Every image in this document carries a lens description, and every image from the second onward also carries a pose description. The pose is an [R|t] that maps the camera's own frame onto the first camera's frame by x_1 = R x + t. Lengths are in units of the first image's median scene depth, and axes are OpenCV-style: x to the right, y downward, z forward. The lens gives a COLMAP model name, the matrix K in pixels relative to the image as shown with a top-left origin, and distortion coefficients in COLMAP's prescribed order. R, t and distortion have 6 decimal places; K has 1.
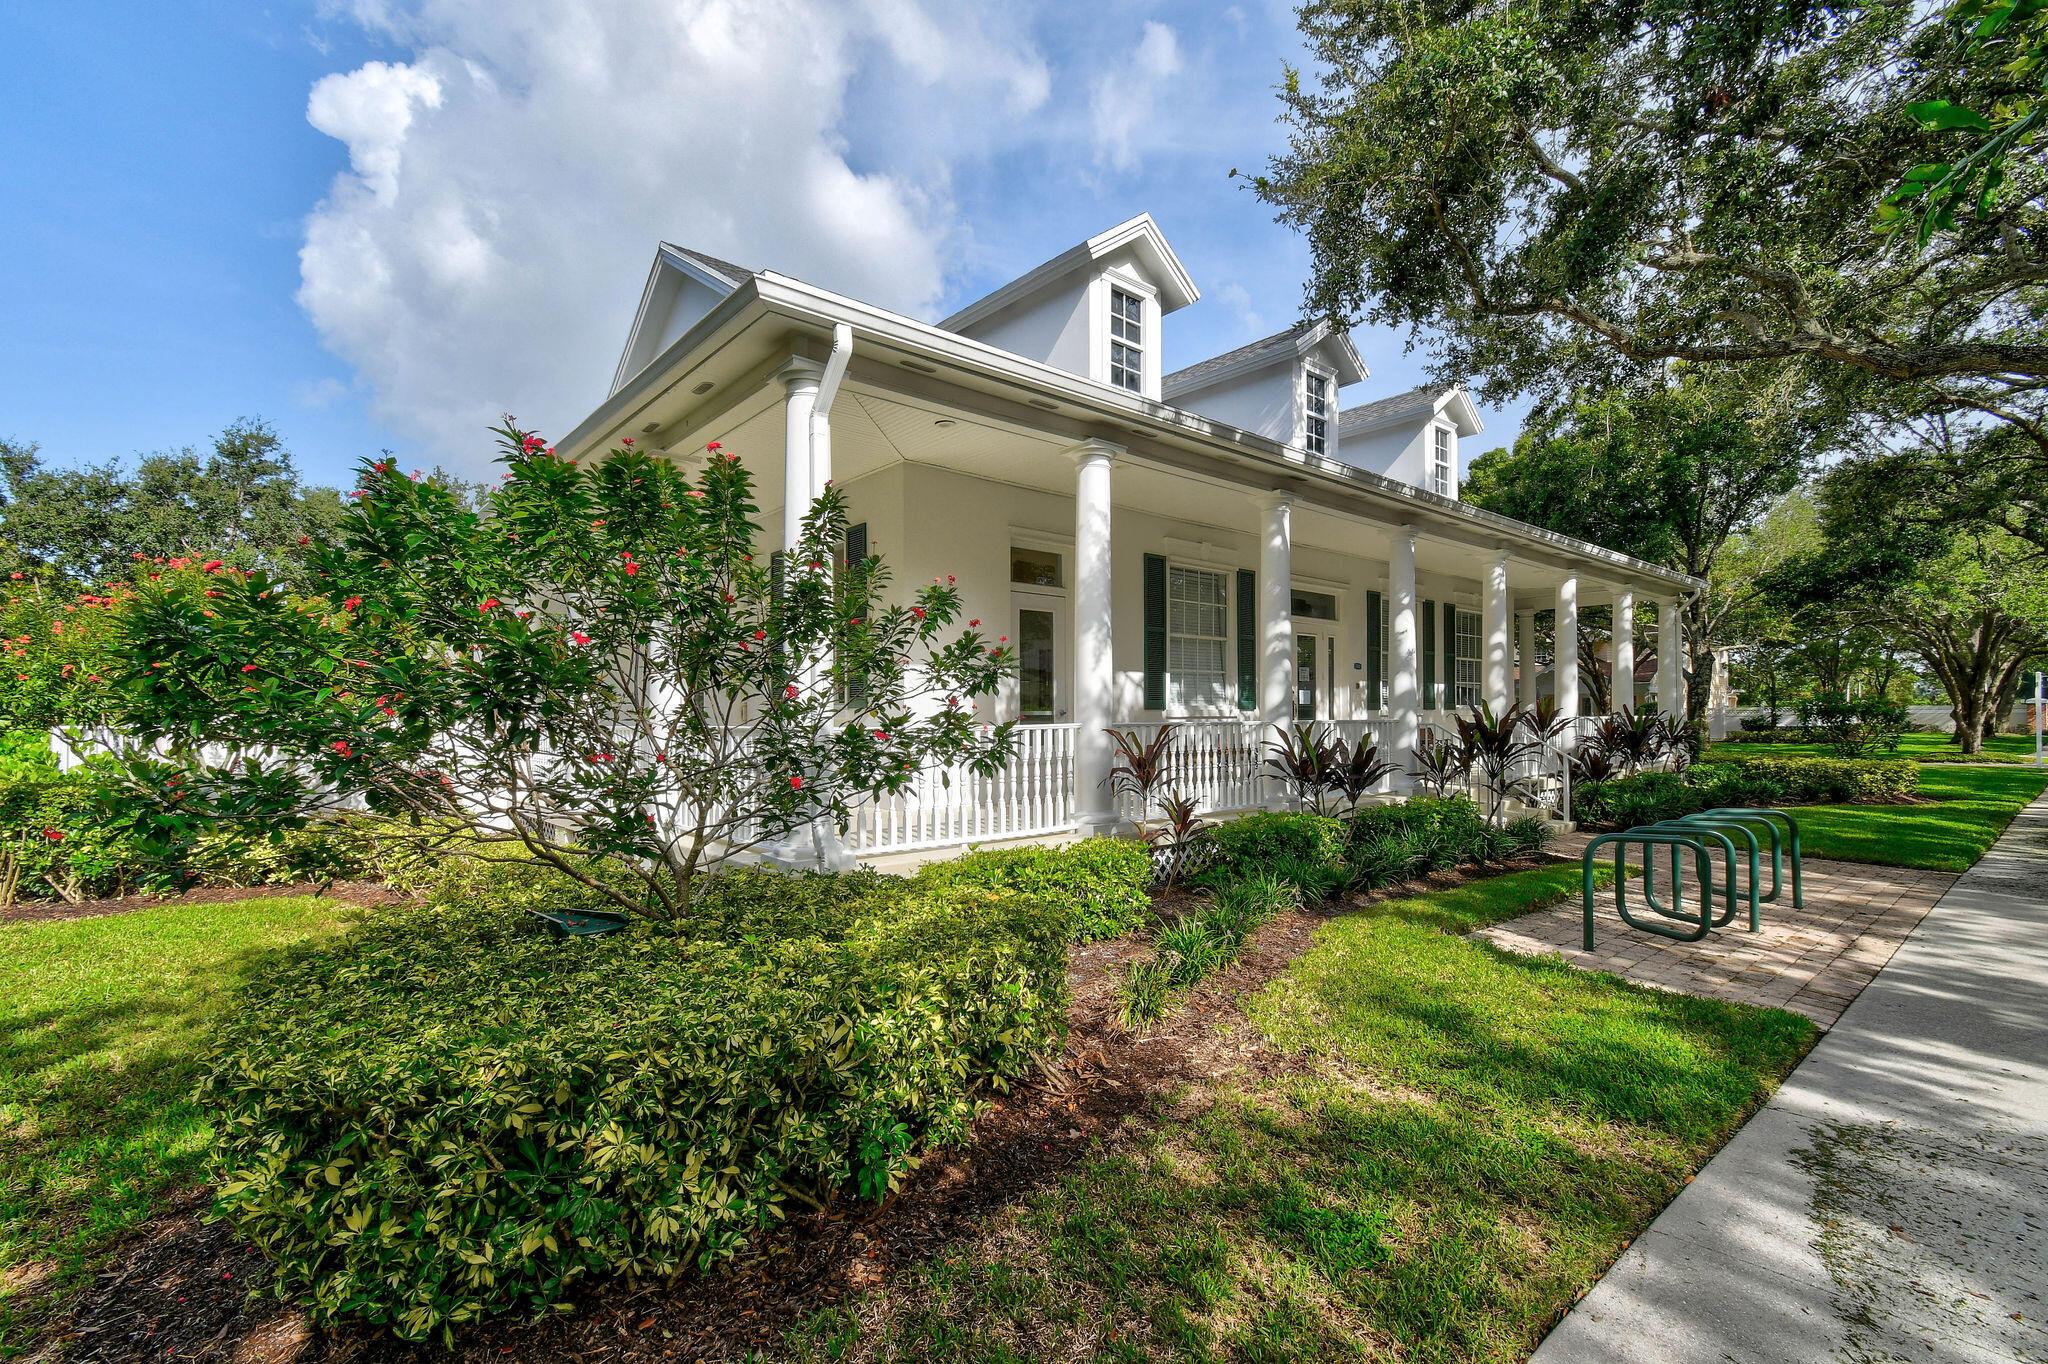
lens RADIAL K [[896.4, 0, 1025.1], [0, 896.4, 692.3], [0, 0, 1]] dist [0.014779, 0.000073]
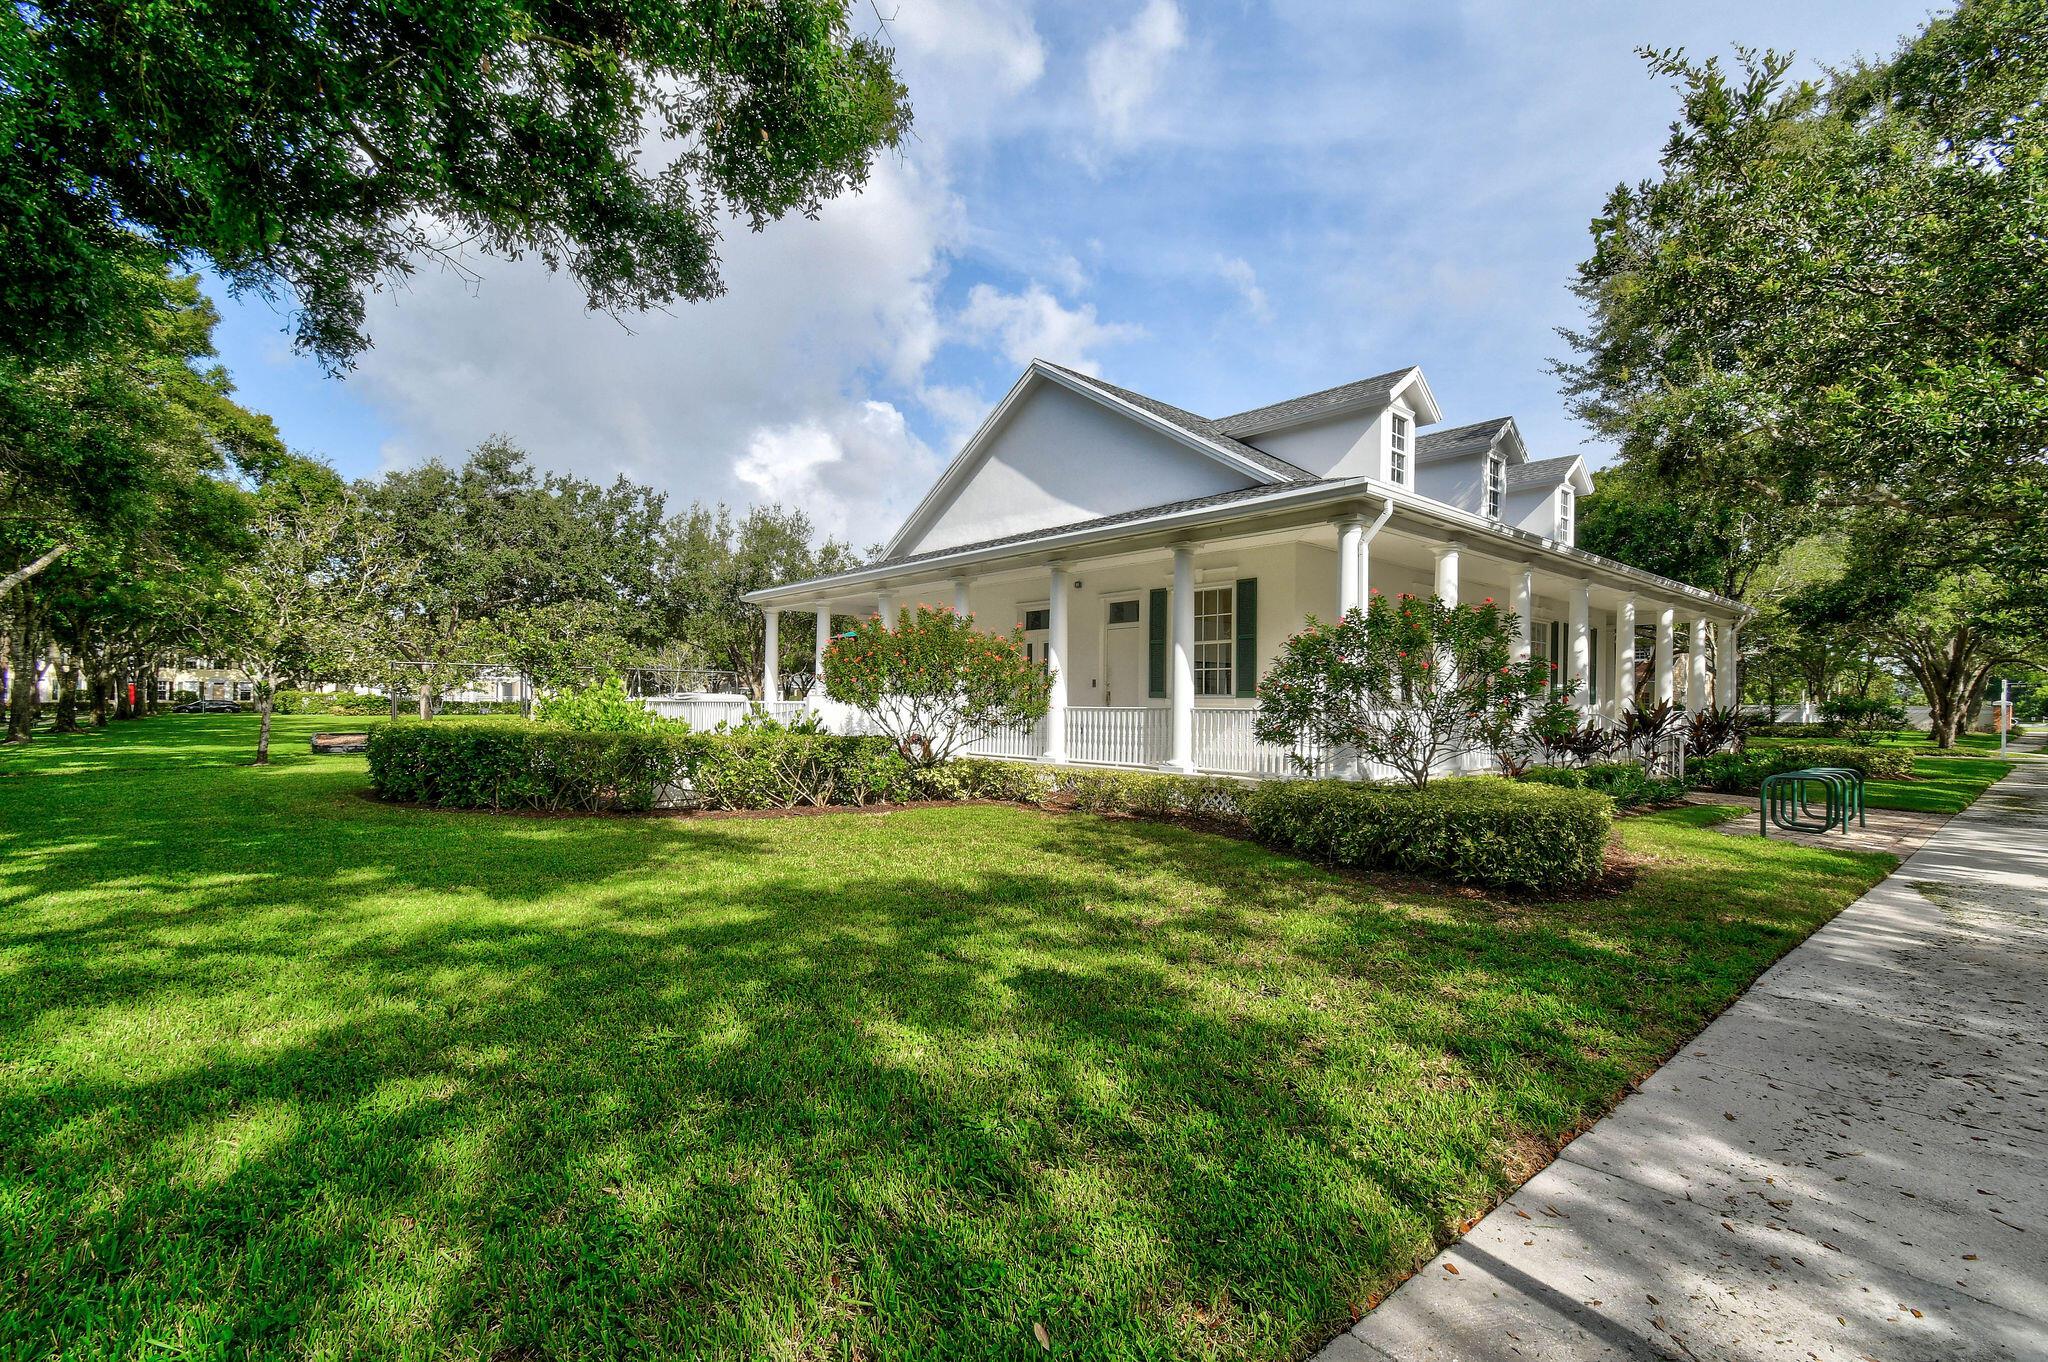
lens RADIAL K [[896.4, 0, 1024.4], [0, 896.4, 681.9], [0, 0, 1]] dist [0.014779, 0.000073]
pose [[0.999709, 0.017655, 0.016468, -0.189442], [-0.017750, 0.999826, 0.005690, -0.003520], [-0.016365, -0.005980, 0.999848, -0.169840]]
